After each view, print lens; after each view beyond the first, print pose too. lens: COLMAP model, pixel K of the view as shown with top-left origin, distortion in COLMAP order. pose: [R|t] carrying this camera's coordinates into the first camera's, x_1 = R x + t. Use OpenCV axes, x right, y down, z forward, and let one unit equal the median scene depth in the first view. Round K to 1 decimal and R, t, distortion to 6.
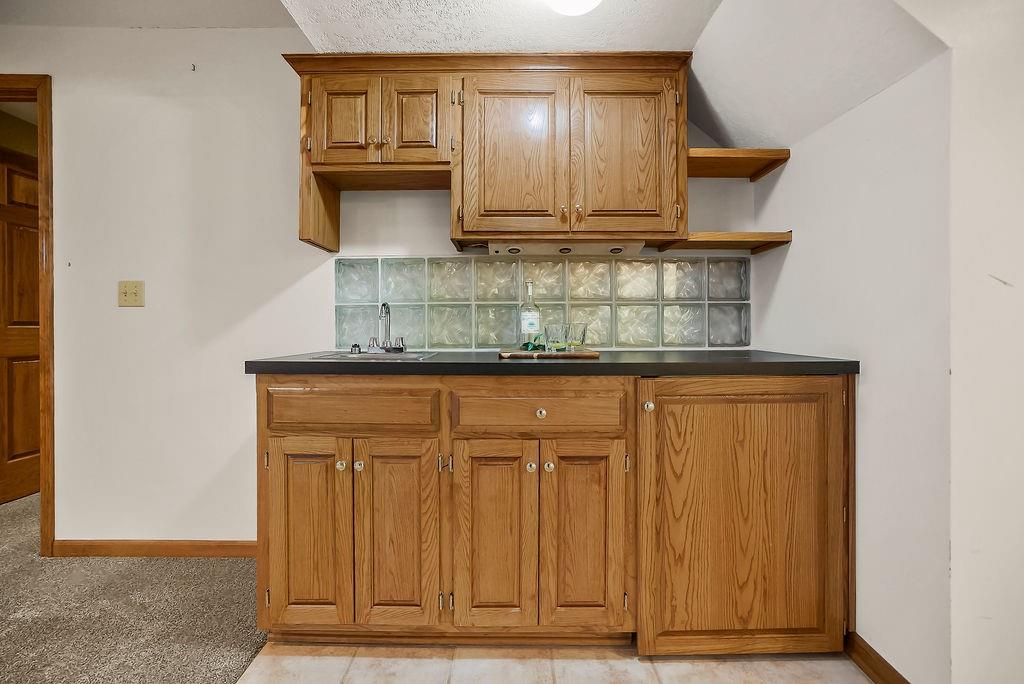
lens RADIAL K [[479.0, 0, 510.0], [0, 479.0, 326.3], [0, 0, 1]] dist [-0.030602, 0.012626]
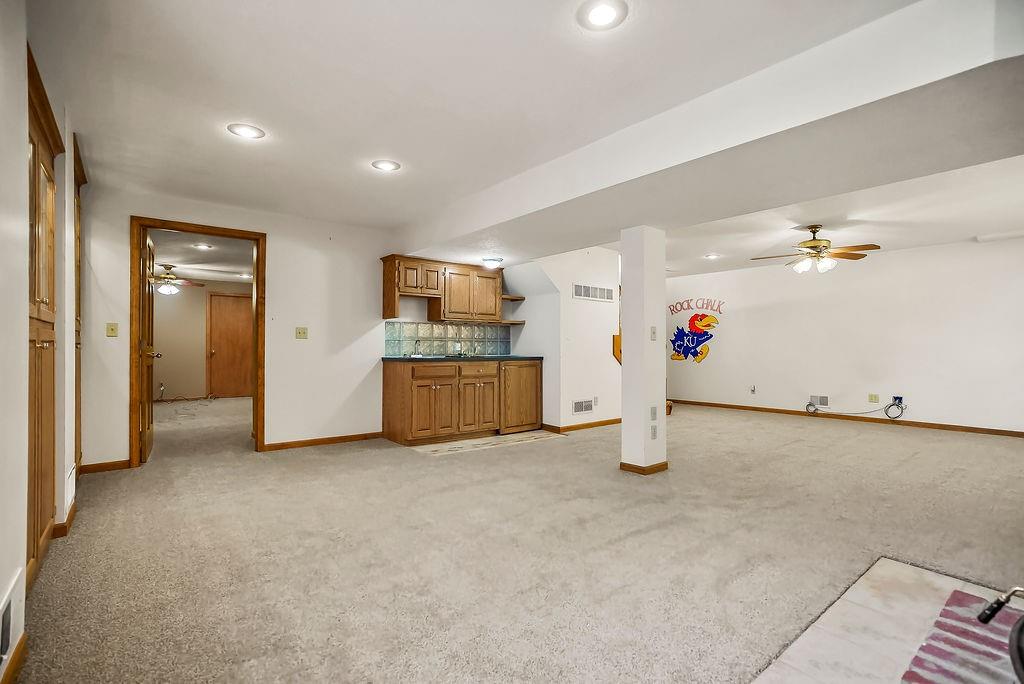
lens RADIAL K [[479.0, 0, 509.2], [0, 479.0, 341.8], [0, 0, 1]] dist [-0.030602, 0.012626]
pose [[0.778874, 0.011970, 0.627066, -2.077927], [-0.000563, 0.999831, -0.018388, 0.022177], [-0.627180, 0.013969, 0.778749, -2.033417]]
